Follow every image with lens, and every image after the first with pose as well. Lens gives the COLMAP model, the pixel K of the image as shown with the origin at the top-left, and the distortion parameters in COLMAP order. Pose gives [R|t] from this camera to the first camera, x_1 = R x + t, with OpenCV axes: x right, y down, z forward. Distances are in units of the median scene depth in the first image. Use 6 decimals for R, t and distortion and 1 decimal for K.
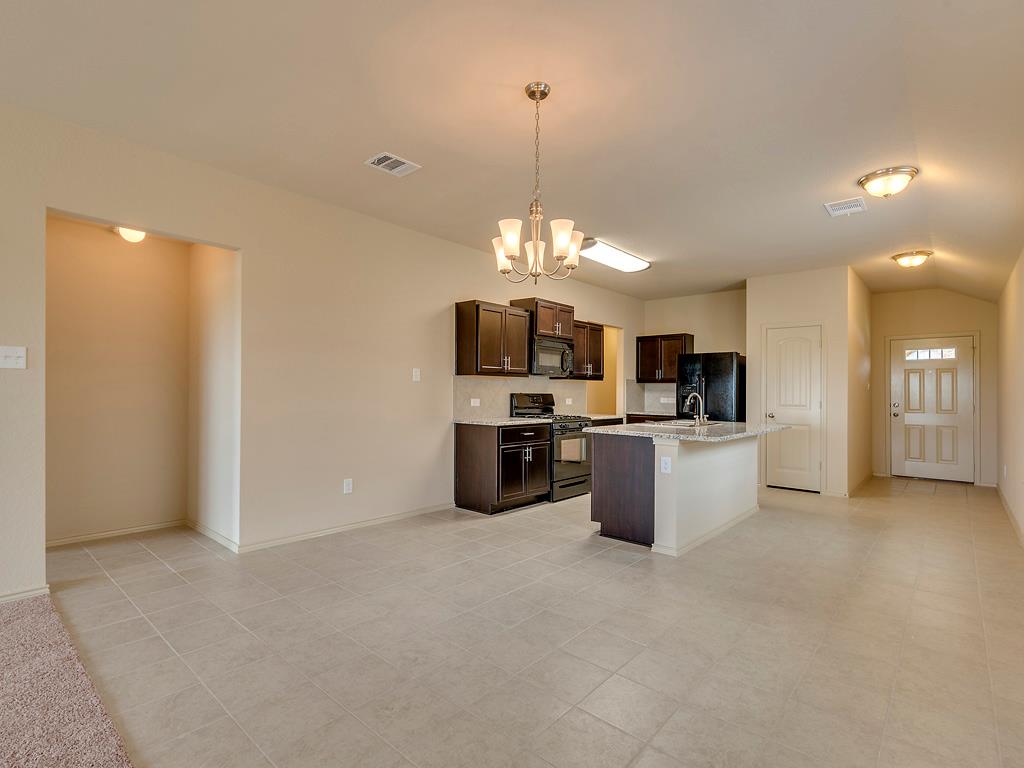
lens RADIAL K [[496.6, 0, 509.5], [0, 496.6, 385.5], [0, 0, 1]] dist [0.002100, -0.000552]
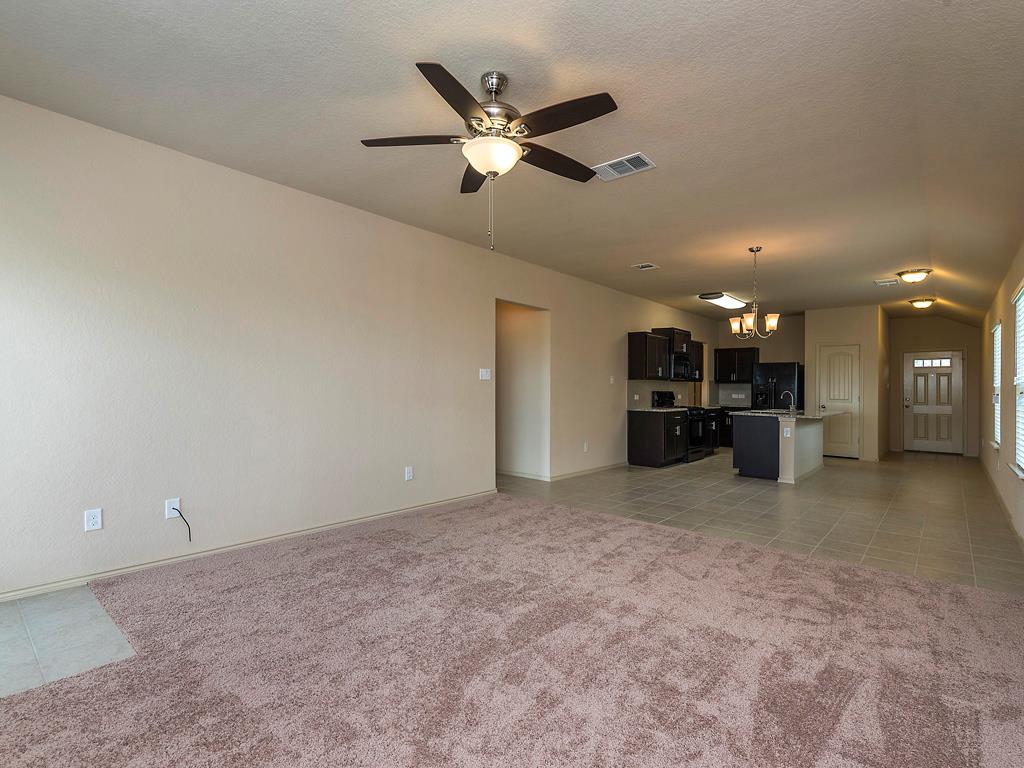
lens RADIAL K [[496.6, 0, 509.7], [0, 496.6, 385.1], [0, 0, 1]] dist [0.002100, -0.000552]
pose [[0.999983, 0.000056, 0.005768, -0.391911], [-0.000095, 0.999978, 0.006664, -0.011147], [-0.005768, -0.006664, 0.999961, -0.437387]]
